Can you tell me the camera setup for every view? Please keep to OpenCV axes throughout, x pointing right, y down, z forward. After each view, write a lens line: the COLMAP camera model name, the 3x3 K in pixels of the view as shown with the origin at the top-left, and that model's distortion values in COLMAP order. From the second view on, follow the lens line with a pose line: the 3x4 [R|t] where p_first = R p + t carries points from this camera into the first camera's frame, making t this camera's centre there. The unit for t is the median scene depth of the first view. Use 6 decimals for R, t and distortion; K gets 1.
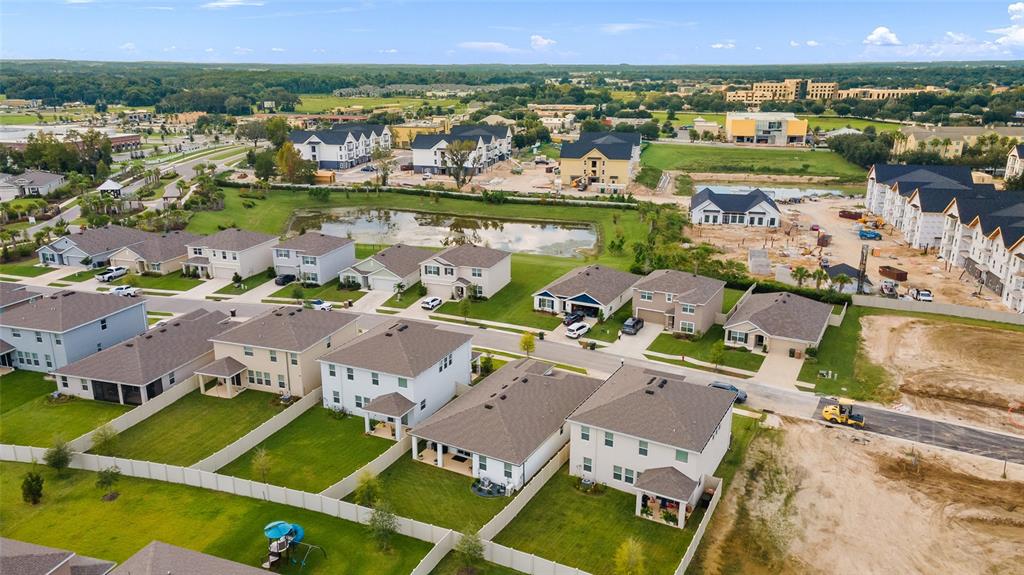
lens RADIAL K [[742.6, 0, 512.0], [0, 742.6, 287.5], [0, 0, 1]] dist [0.045249, 0.001295]
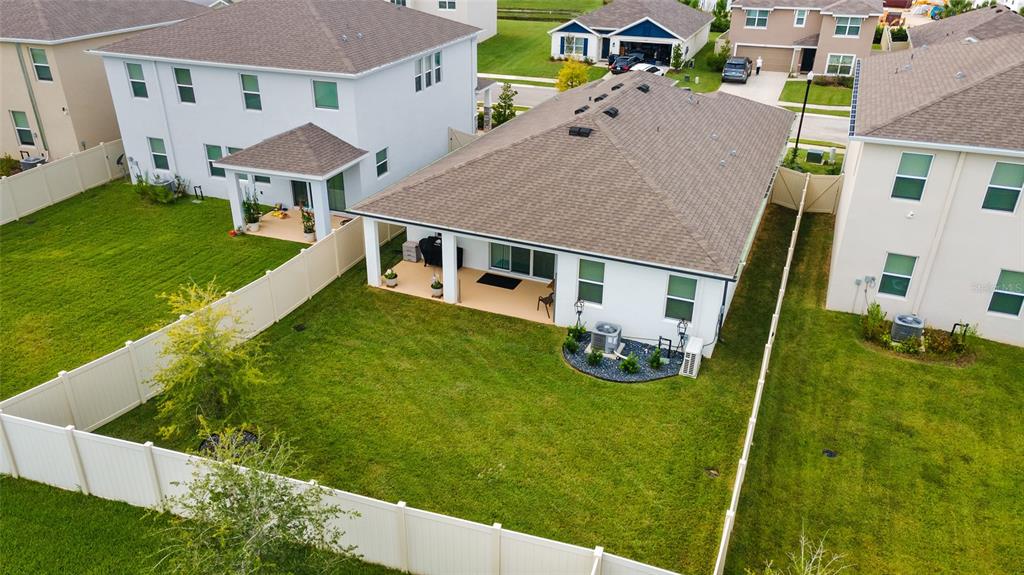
lens RADIAL K [[743.3, 0, 509.9], [0, 743.3, 287.8], [0, 0, 1]] dist [0.019816, 0.053132]
pose [[0.995328, -0.036490, 0.089385, -0.090839], [0.021210, 0.985851, 0.166279, 0.161437], [-0.094188, -0.163606, 0.982019, 0.600885]]
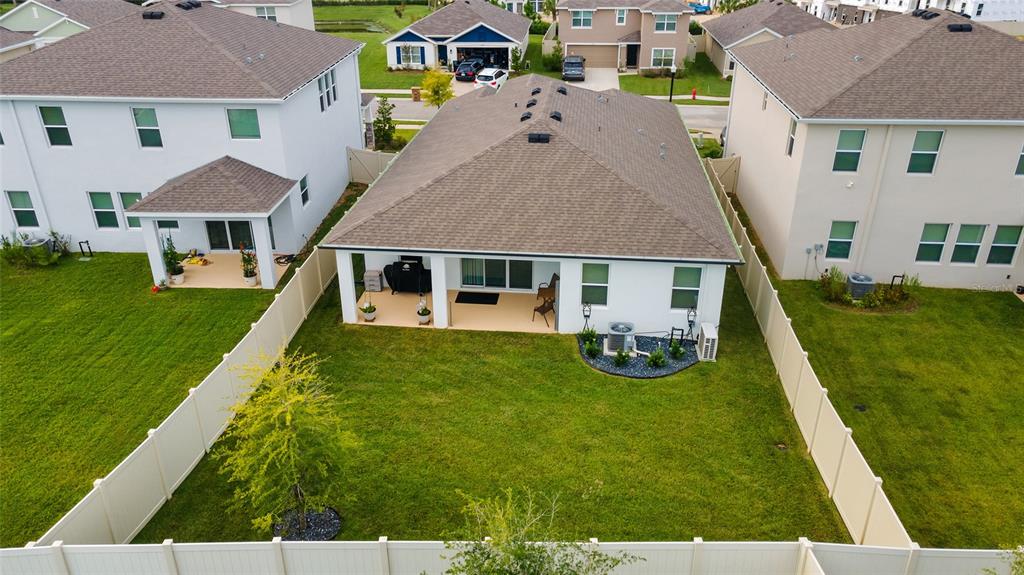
lens RADIAL K [[743.3, 0, 509.9], [0, 743.3, 287.8], [0, 0, 1]] dist [0.019816, 0.053132]
pose [[0.923260, -0.175586, 0.341702, -0.162252], [0.120493, 0.976911, 0.176428, 0.154015], [-0.364791, -0.121716, 0.923100, 0.625843]]
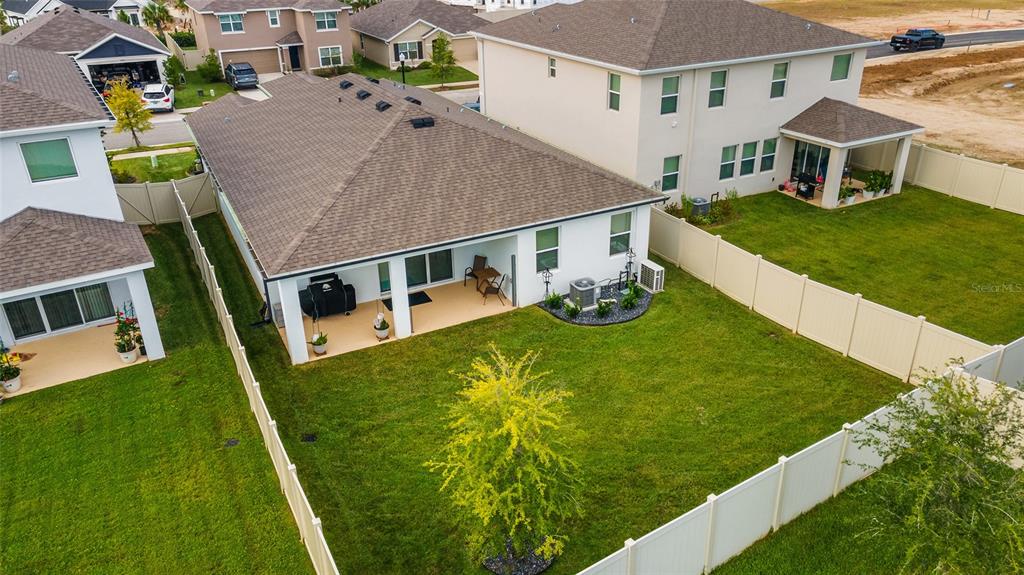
lens RADIAL K [[743.3, 0, 509.9], [0, 743.3, 287.8], [0, 0, 1]] dist [0.019816, 0.053132]
pose [[0.564409, -0.372707, 0.736568, -0.261054], [0.263695, 0.926926, 0.266968, 0.139685], [-0.782245, 0.043550, 0.621446, 0.709634]]
